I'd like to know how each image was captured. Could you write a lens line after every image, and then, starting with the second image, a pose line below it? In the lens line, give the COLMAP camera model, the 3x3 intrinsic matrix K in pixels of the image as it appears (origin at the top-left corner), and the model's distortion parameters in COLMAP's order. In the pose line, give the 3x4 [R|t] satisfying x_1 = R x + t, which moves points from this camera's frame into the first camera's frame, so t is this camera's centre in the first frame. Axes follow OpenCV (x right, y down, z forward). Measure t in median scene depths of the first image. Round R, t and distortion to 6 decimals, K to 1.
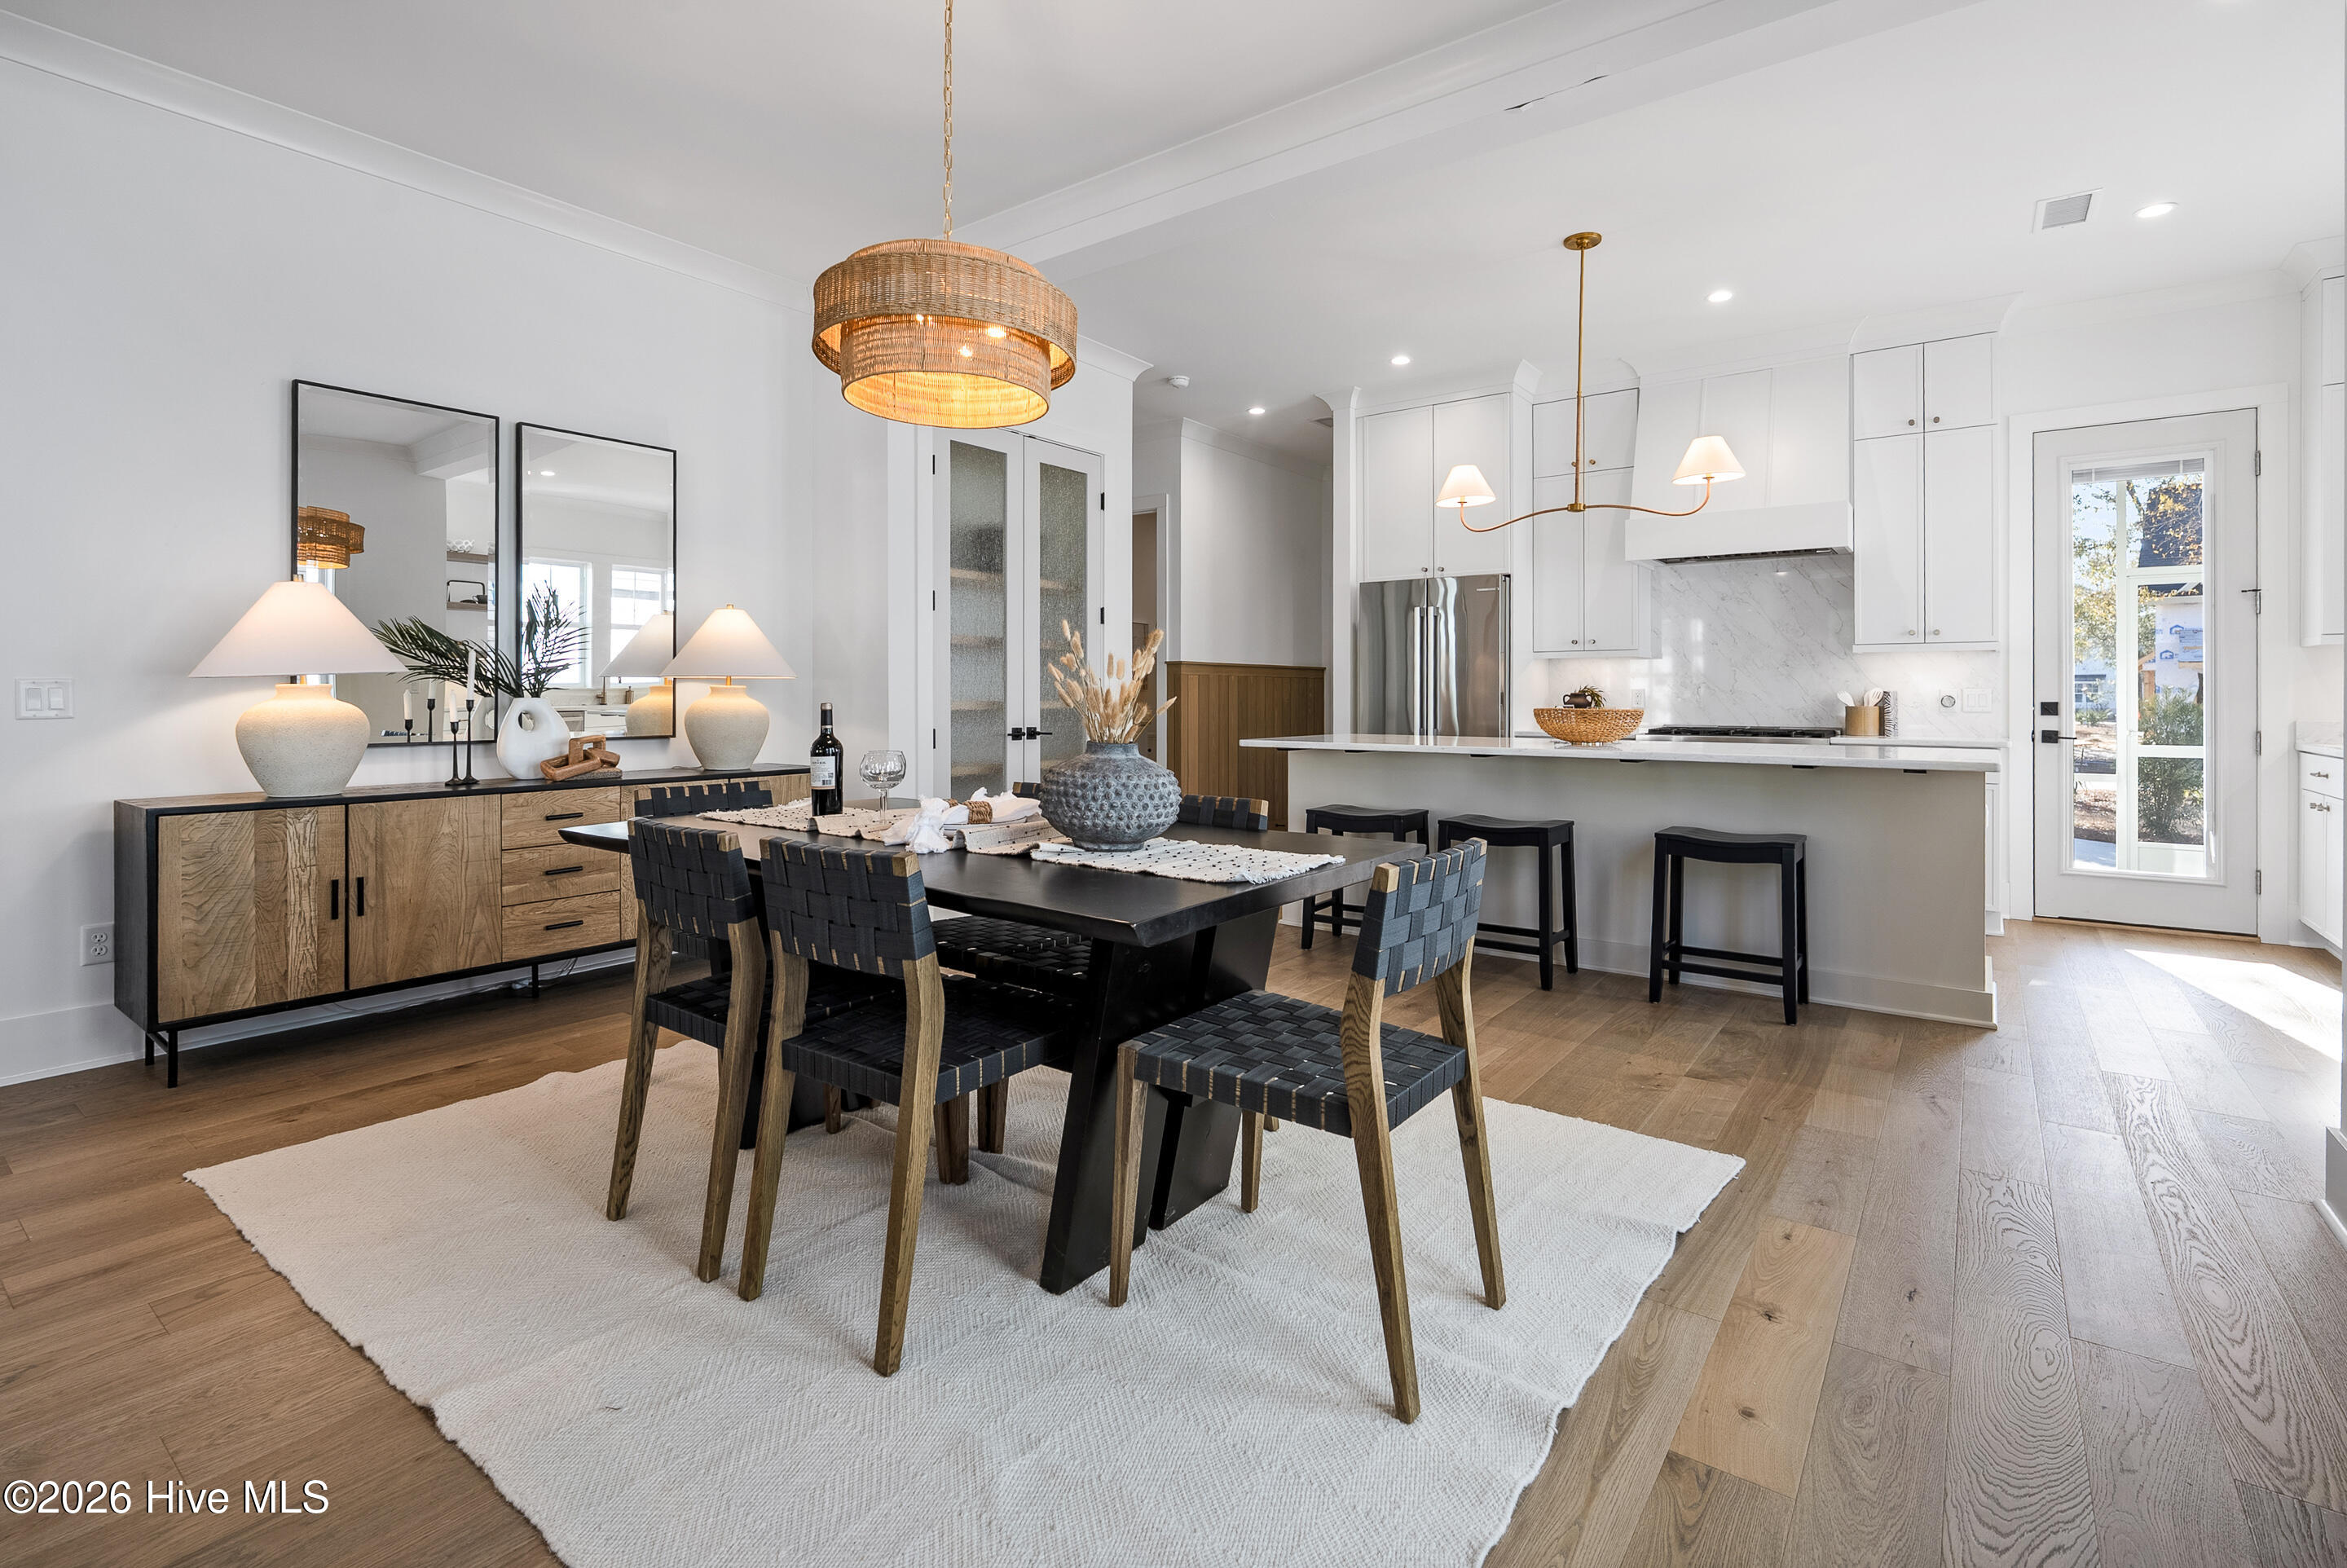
lens RADIAL K [[1078.2, 0, 1175.2], [0, 1078.2, 700.4], [0, 0, 1]] dist [-0.011839, 0.005000]
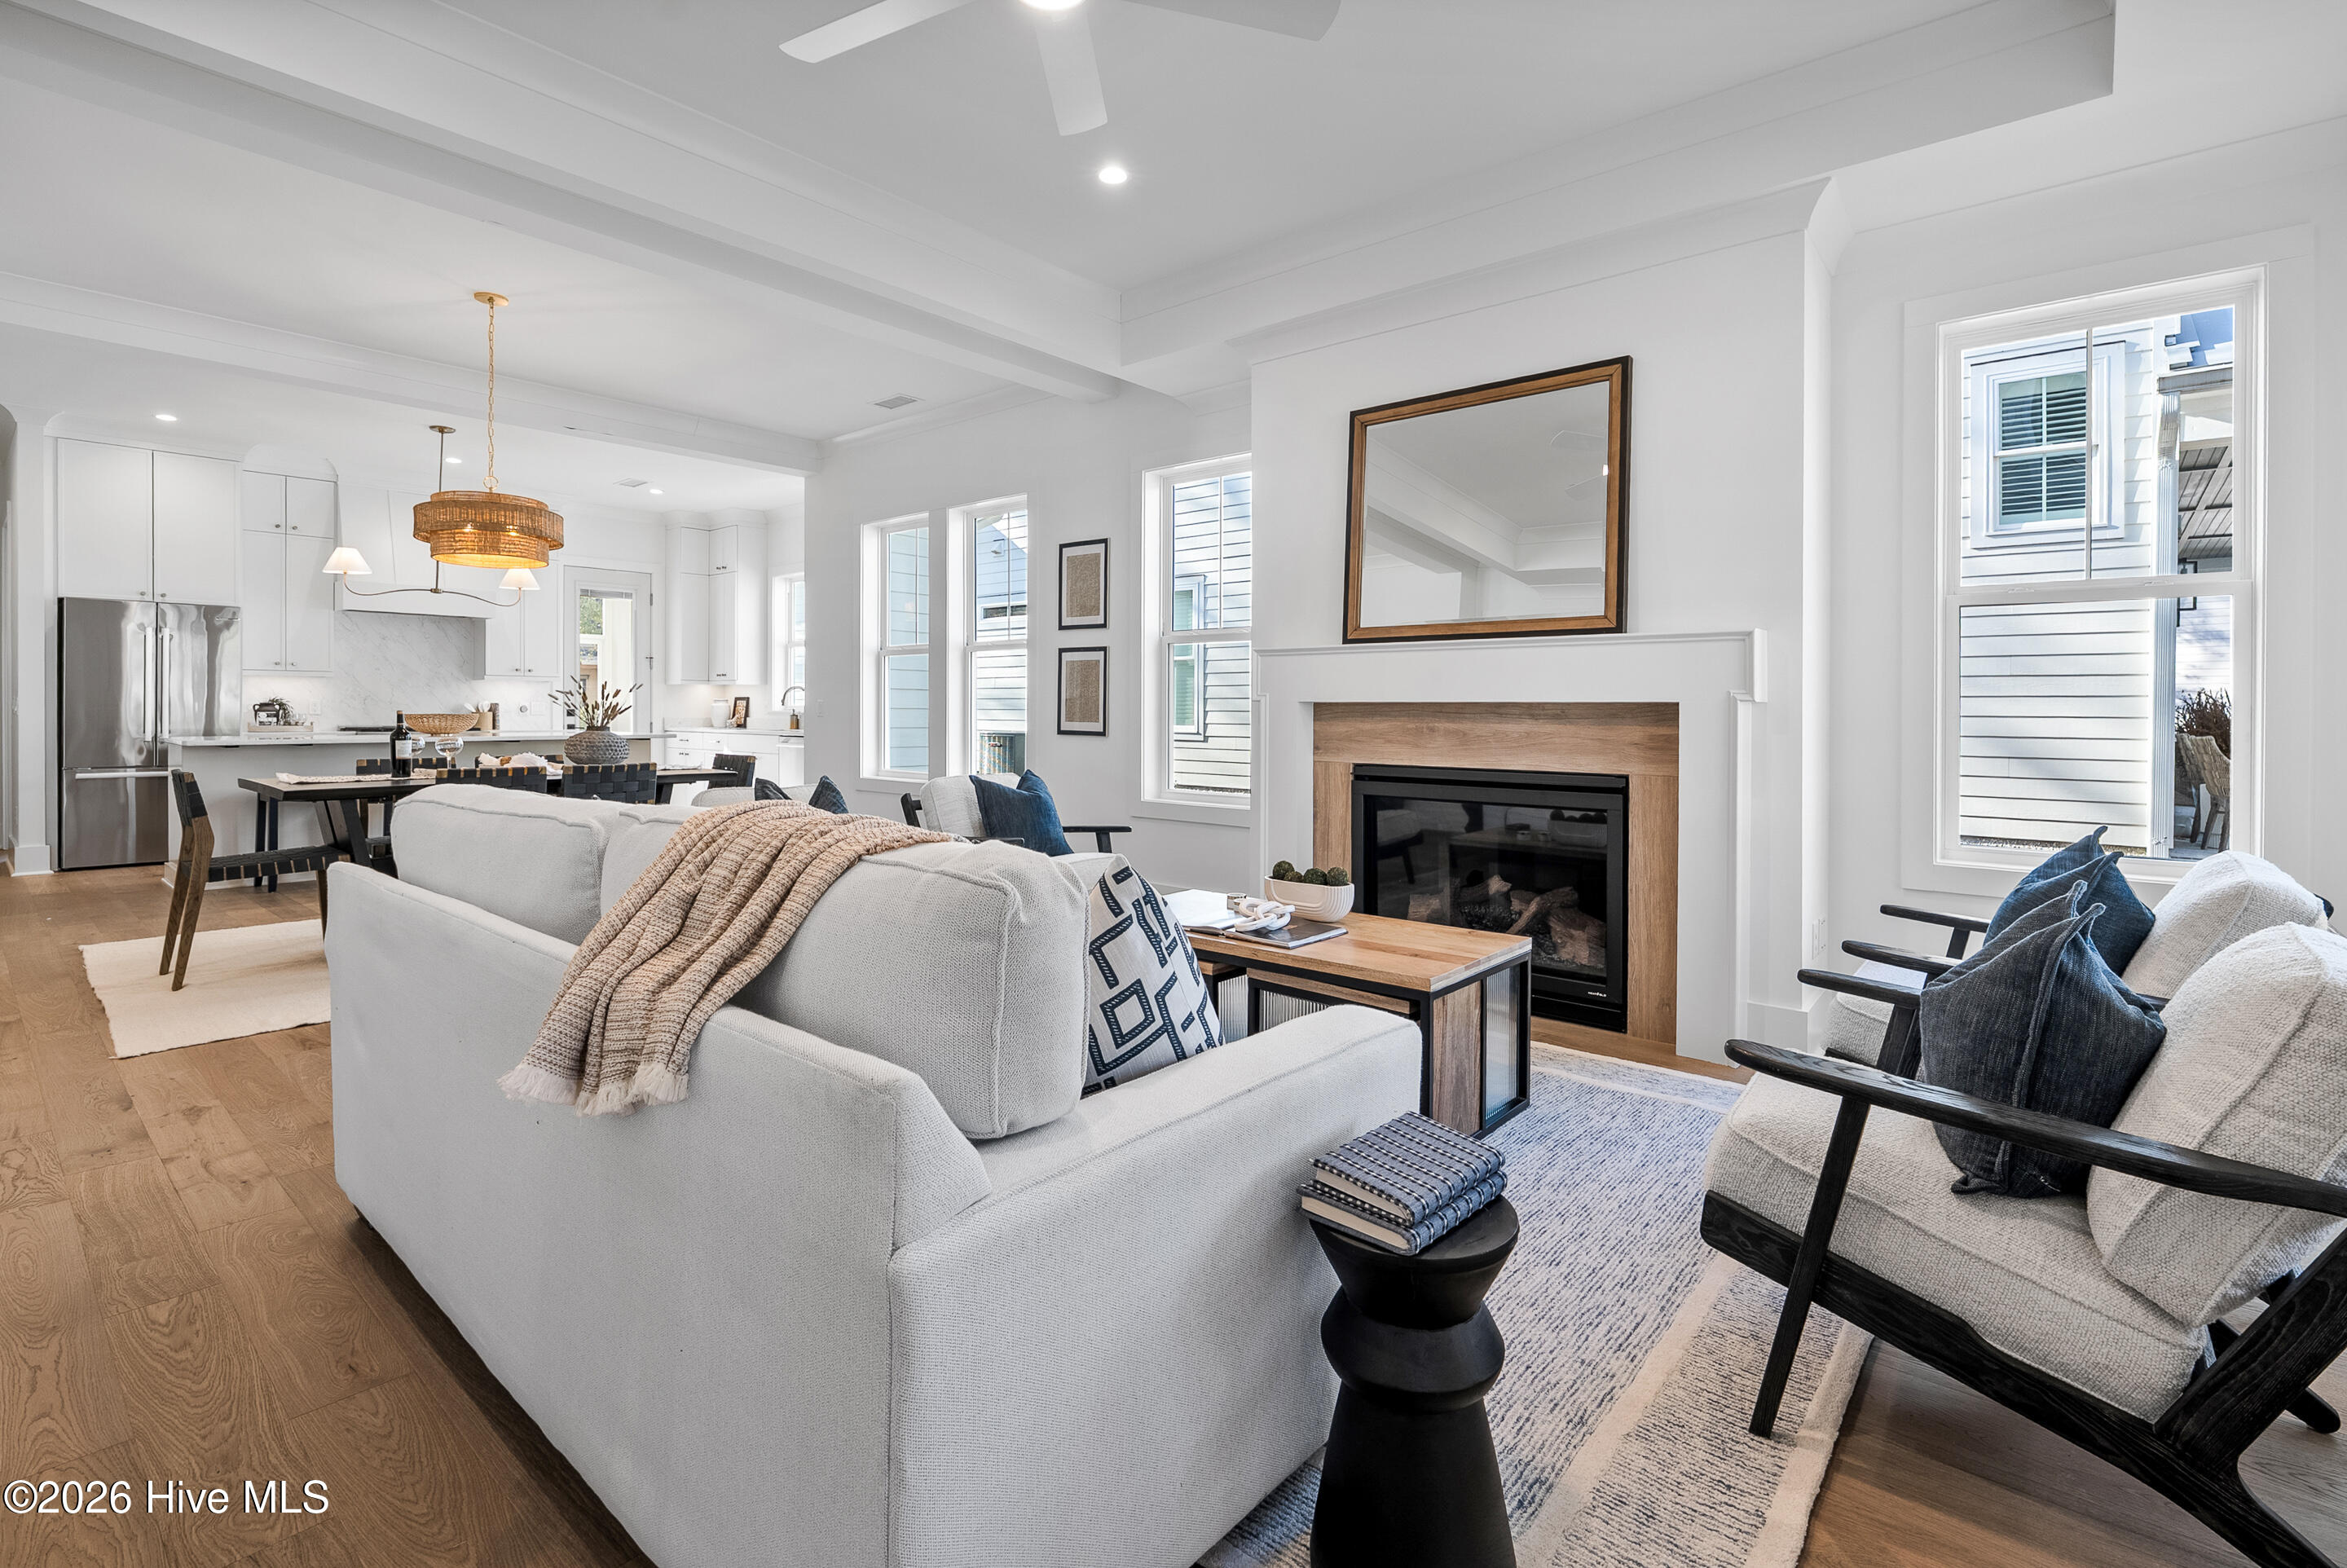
lens RADIAL K [[1078.2, 0, 1163.9], [0, 1078.2, 700.5], [0, 0, 1]] dist [-0.011839, 0.005000]
pose [[0.072325, 0.010420, 0.997327, -1.389556], [-0.001226, 0.999946, -0.010358, 0.005279], [-0.997380, -0.000473, 0.072333, -0.257260]]
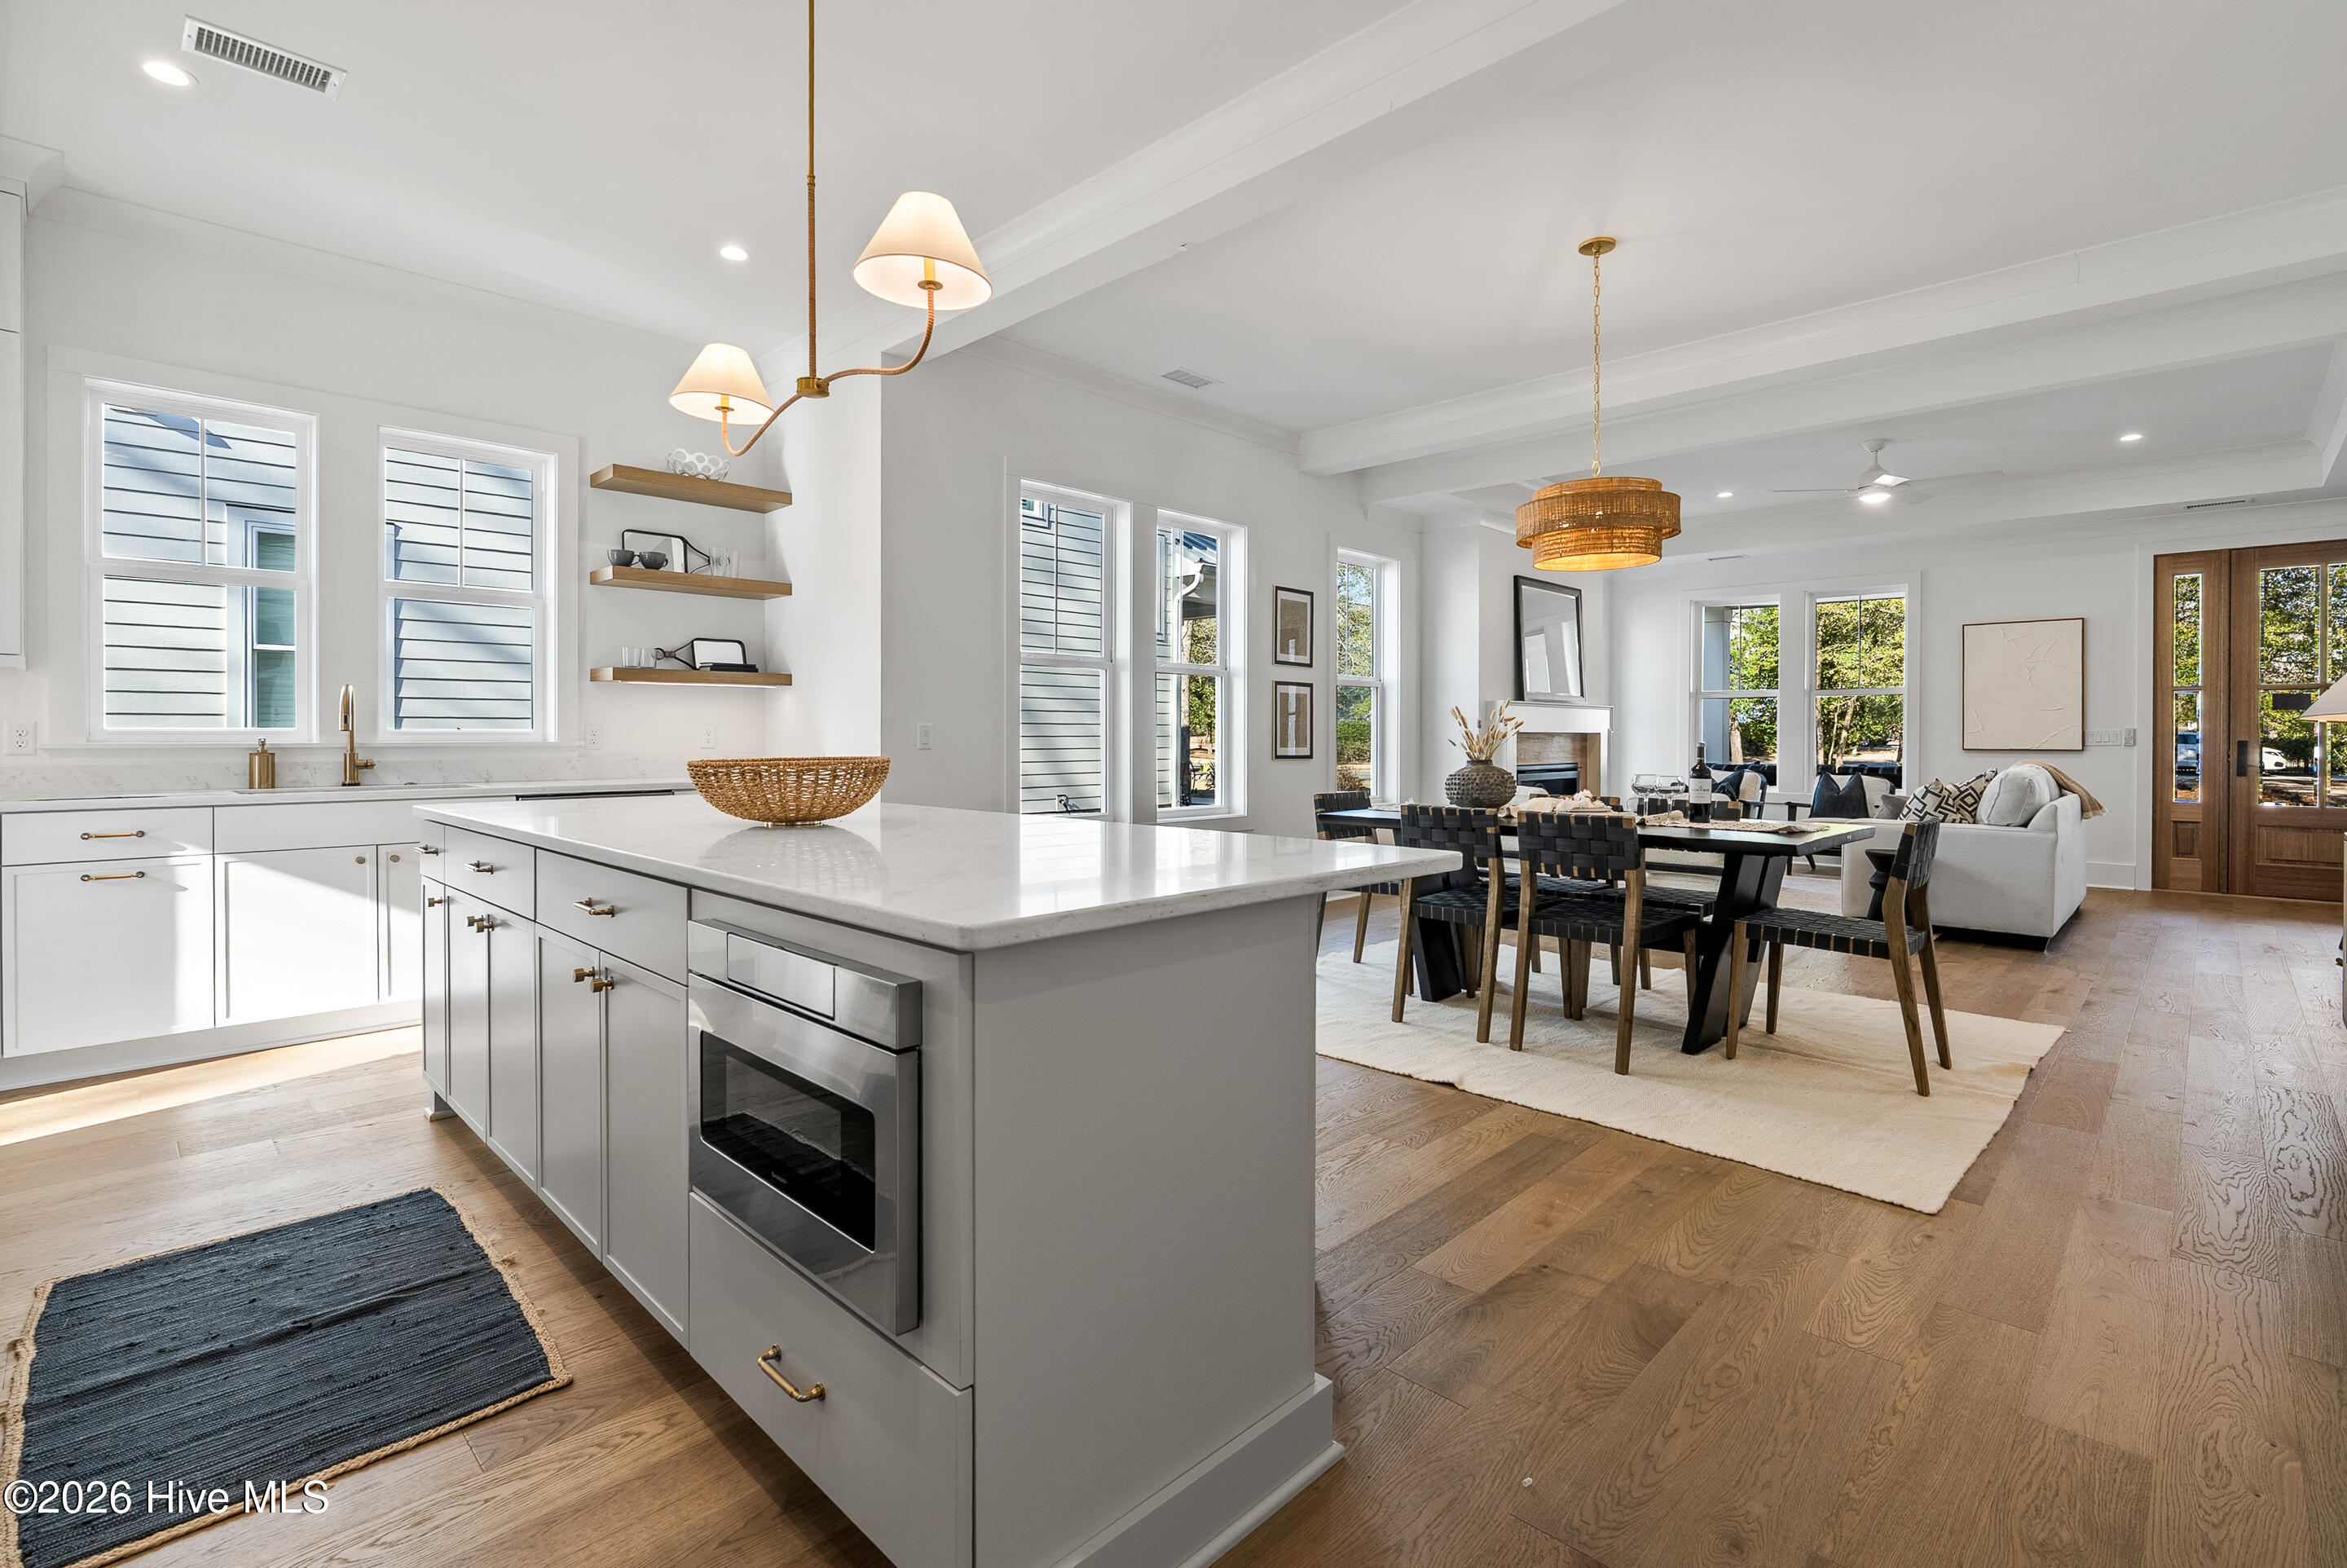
lens RADIAL K [[1078.2, 0, 1187.2], [0, 1078.2, 742.9], [0, 0, 1]] dist [-0.011839, 0.005000]
pose [[-0.993239, -0.003034, 0.116048, 0.147679], [-0.001505, 0.999911, 0.013267, -0.011243], [-0.116078, 0.013003, -0.993155, 1.786701]]
